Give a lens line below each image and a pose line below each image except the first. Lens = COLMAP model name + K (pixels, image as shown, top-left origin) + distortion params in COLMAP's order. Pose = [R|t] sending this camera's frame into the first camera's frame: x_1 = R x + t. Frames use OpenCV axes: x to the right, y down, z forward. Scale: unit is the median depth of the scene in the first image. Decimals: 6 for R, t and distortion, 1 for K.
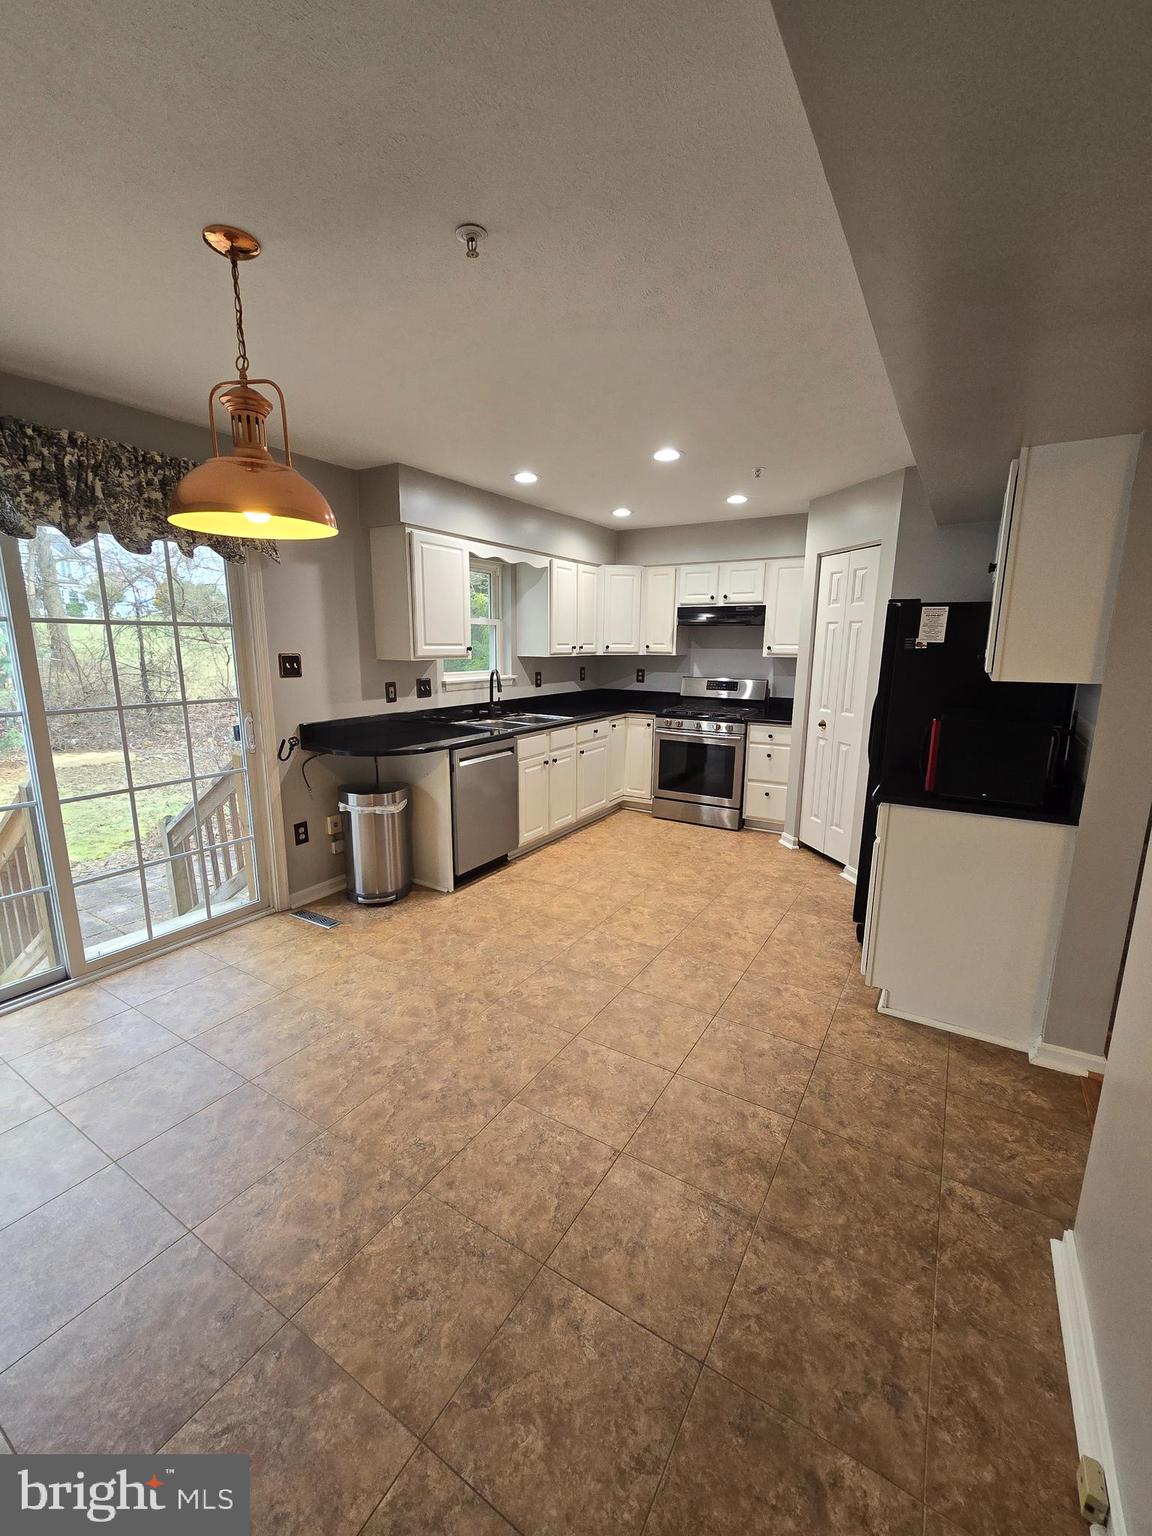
lens RADIAL K [[628.3, 0, 584.4], [0, 628.3, 770.5], [0, 0, 1]] dist [0.000914, 0.000232]
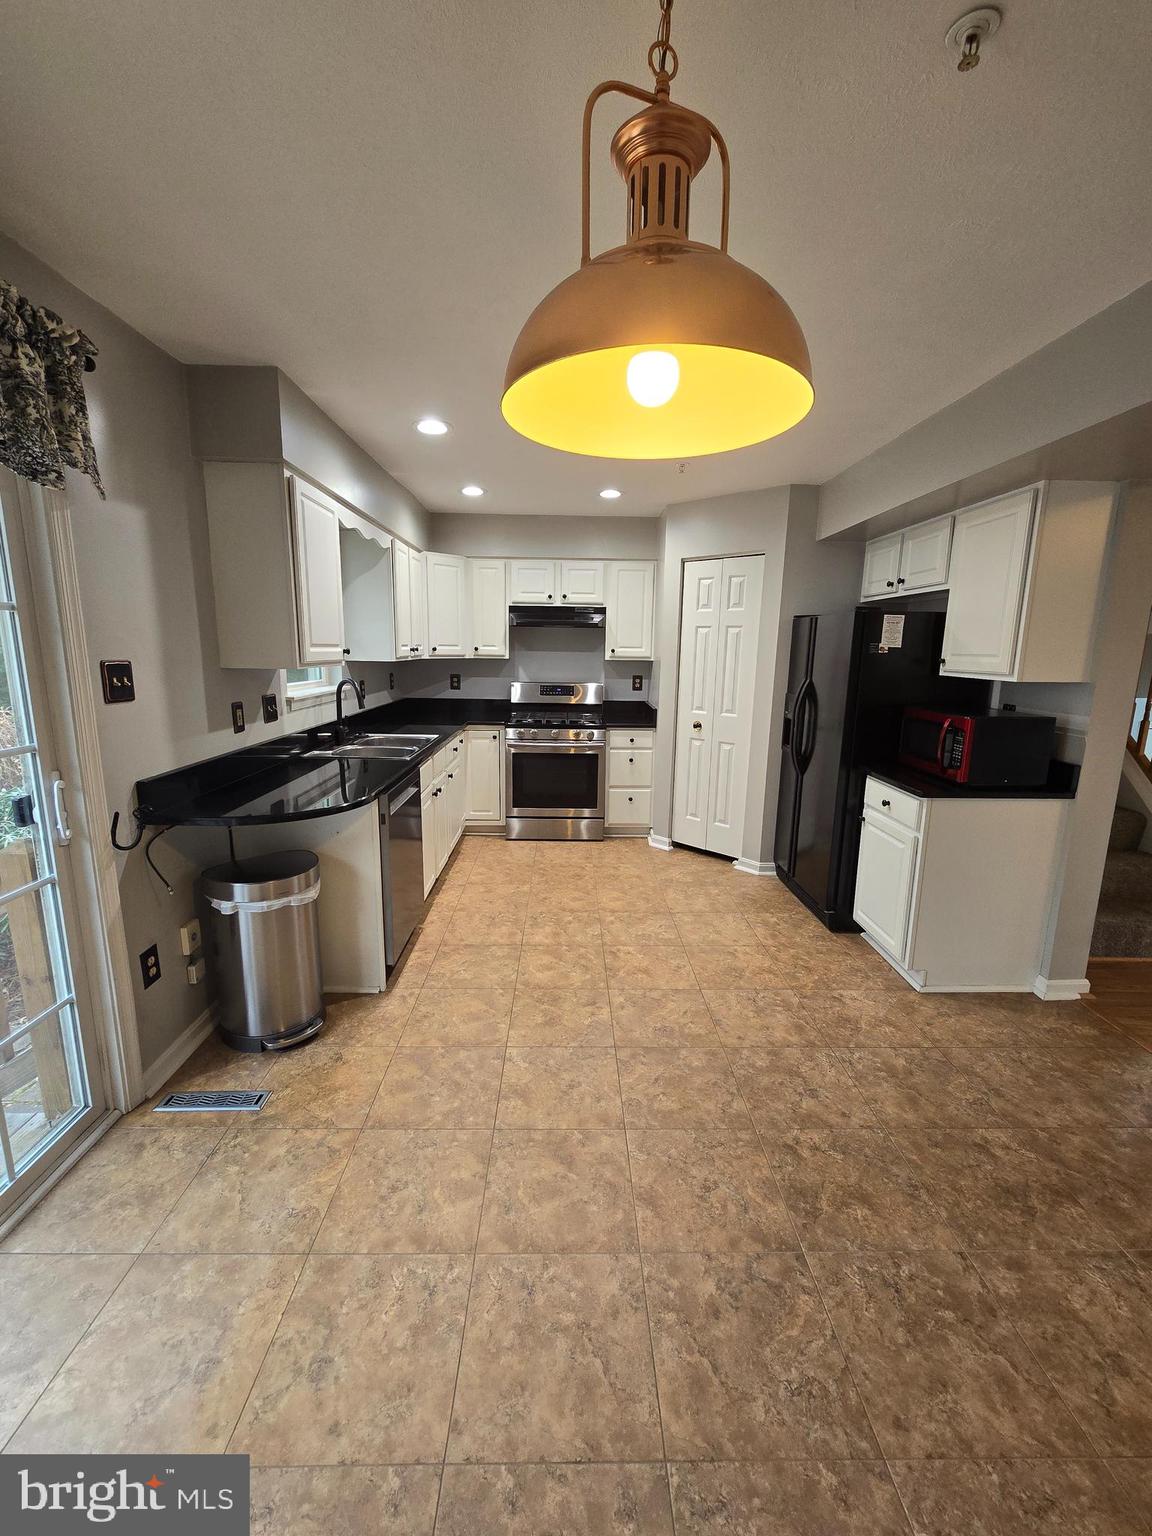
lens RADIAL K [[623.4, 0, 580.3], [0, 623.4, 772.1], [0, 0, 1]] dist [-0.001291, 0.001245]
pose [[0.843837, -0.100356, 0.527131, -0.334437], [0.099347, 0.994591, 0.030317, -0.048722], [-0.527322, 0.026787, 0.849243, 0.241924]]
